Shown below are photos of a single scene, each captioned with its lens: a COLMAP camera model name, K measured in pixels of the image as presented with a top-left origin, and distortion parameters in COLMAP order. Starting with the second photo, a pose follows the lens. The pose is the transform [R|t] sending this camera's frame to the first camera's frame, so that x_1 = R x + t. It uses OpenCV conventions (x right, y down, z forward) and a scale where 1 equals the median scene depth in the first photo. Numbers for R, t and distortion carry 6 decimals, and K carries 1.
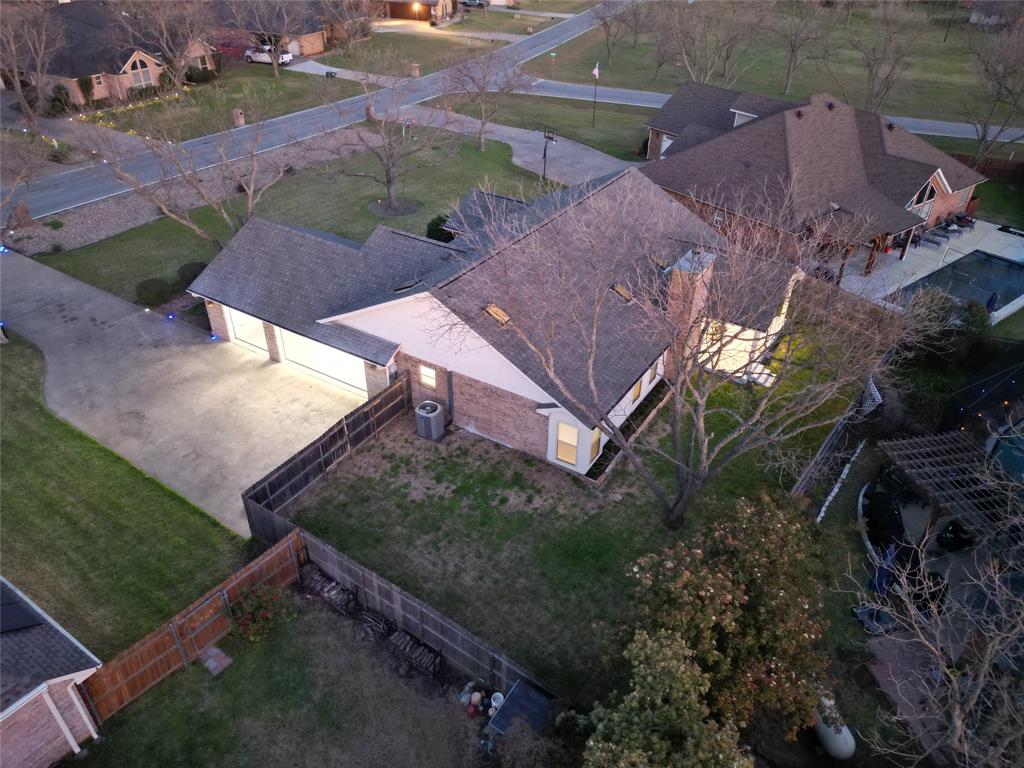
lens RADIAL K [[718.6, 0, 516.3], [0, 718.6, 384.5], [0, 0, 1]] dist [0.076935, -0.073989]
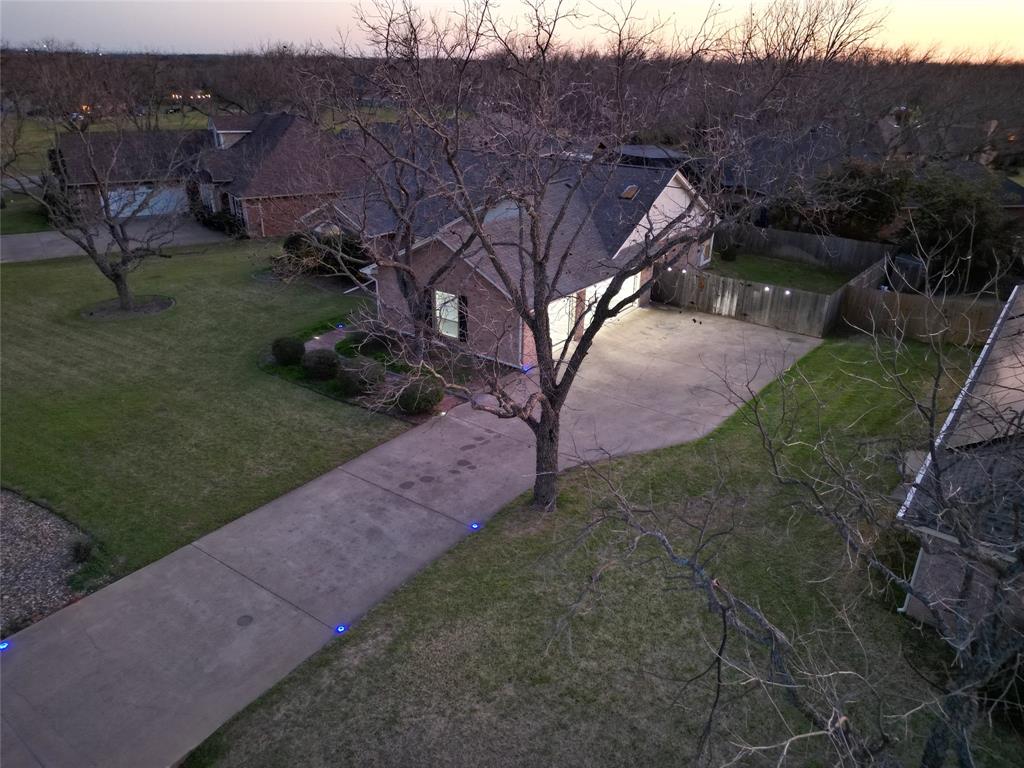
lens RADIAL K [[718.6, 0, 516.3], [0, 718.6, 384.5], [0, 0, 1]] dist [0.076935, -0.073989]
pose [[0.061763, -0.420699, 0.905096, -1.148638], [0.546429, 0.773106, 0.322060, -0.314170], [-0.835225, 0.474679, 0.277631, 0.814002]]
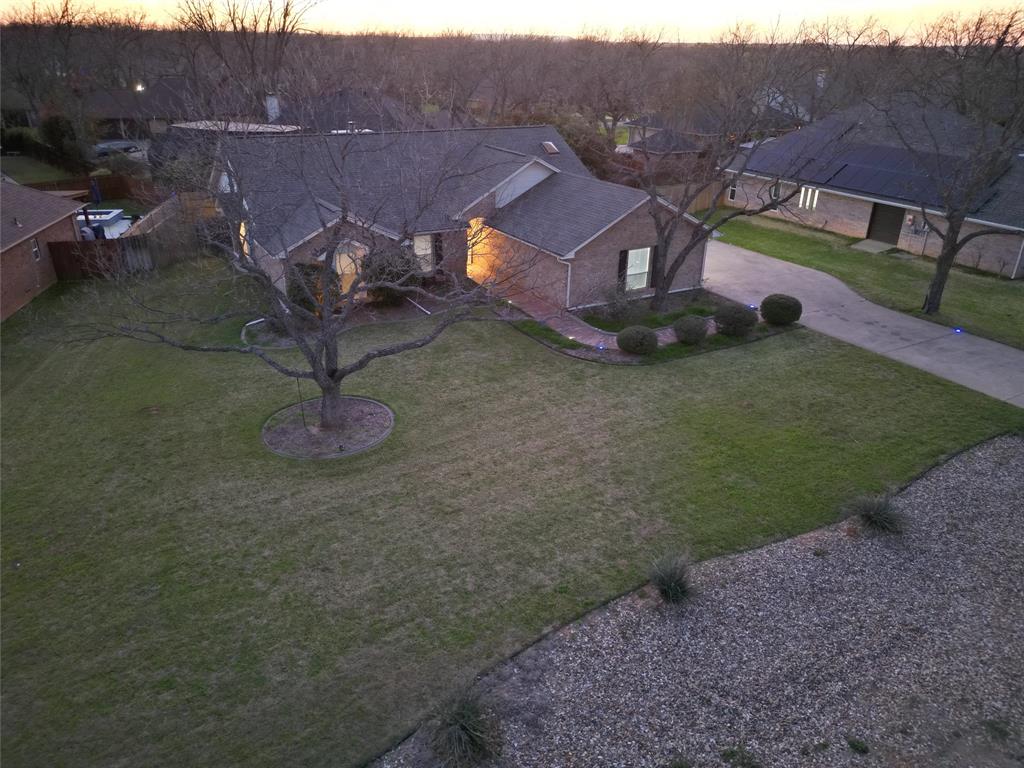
lens RADIAL K [[718.6, 0, 516.3], [0, 718.6, 384.5], [0, 0, 1]] dist [0.076935, -0.073989]
pose [[-0.878273, -0.229580, 0.419439, -0.645425], [0.242179, 0.542785, 0.804198, -0.848504], [-0.412292, 0.807885, -0.421115, 1.642650]]
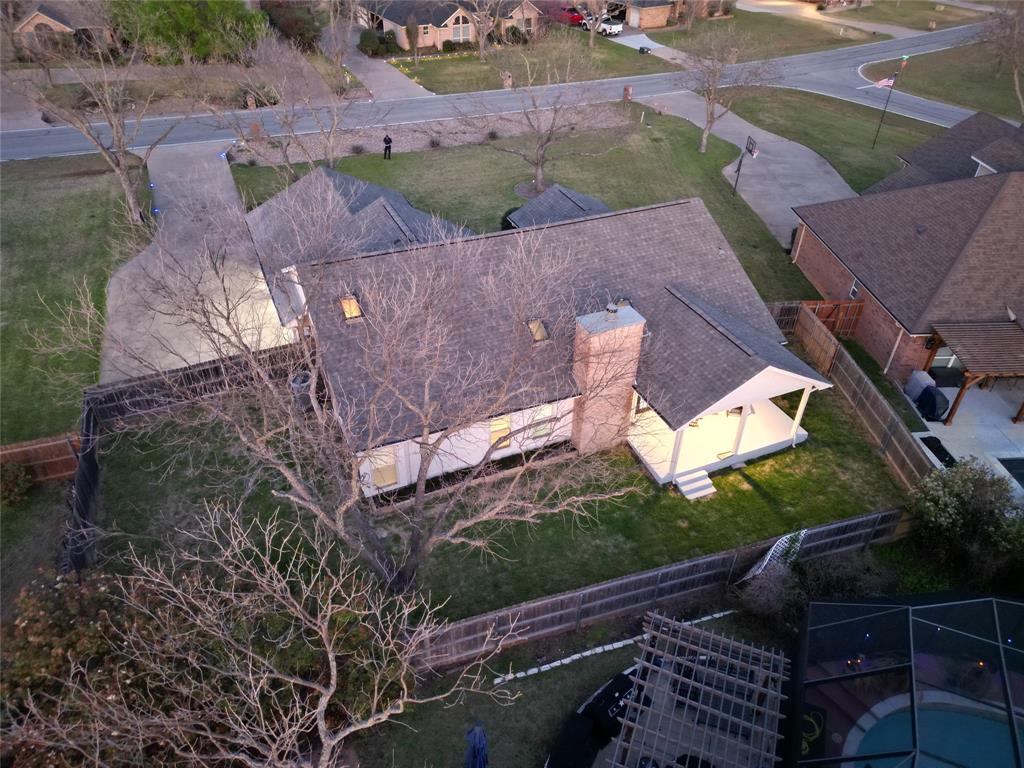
lens RADIAL K [[716.5, 0, 518.9], [0, 716.5, 387.4], [0, 0, 1]] dist [0.076701, -0.064814]
pose [[0.830693, 0.331886, -0.446990, 0.487898], [-0.316251, 0.942070, 0.111754, -0.137139], [0.458185, 0.048527, 0.887531, 0.196665]]
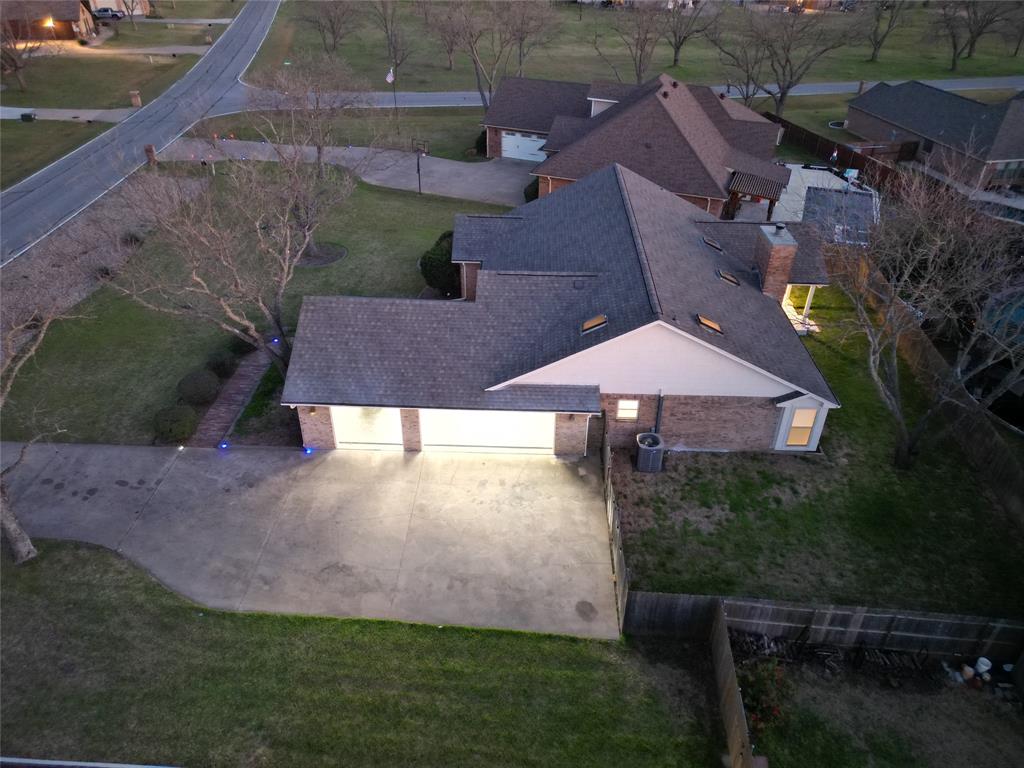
lens RADIAL K [[724.8, 0, 516.2], [0, 724.8, 383.9], [0, 0, 1]] dist [0.056922, -0.036756]
pose [[0.863335, -0.286400, 0.415484, -0.539699], [0.284785, 0.956220, 0.067383, -0.126974], [-0.416593, 0.060149, 0.907101, 0.166247]]
